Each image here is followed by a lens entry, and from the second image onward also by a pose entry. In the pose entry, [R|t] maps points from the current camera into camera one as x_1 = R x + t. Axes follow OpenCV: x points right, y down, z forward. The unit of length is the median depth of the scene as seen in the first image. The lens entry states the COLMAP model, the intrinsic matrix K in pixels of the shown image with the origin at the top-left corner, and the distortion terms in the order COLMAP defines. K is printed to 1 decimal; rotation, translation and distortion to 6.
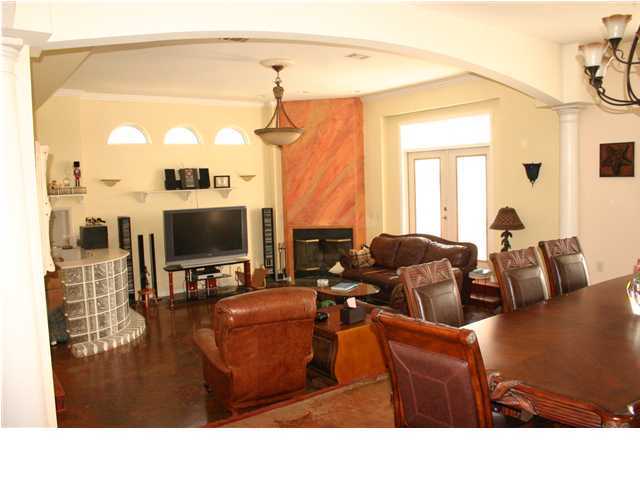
lens RADIAL K [[519.0, 0, 319.8], [0, 519.0, 214.9], [0, 0, 1]] dist [-0.150345, 0.128452]
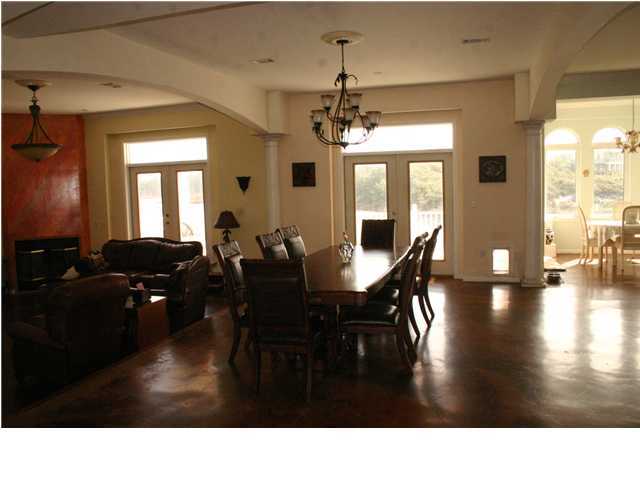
lens RADIAL K [[519.0, 0, 319.8], [0, 519.0, 214.9], [0, 0, 1]] dist [-0.150345, 0.128452]
pose [[0.798354, -0.031730, 0.601352, -0.210514], [0.046081, 0.998902, -0.008471, 0.015839], [-0.600423, 0.034474, 0.798939, -0.168112]]
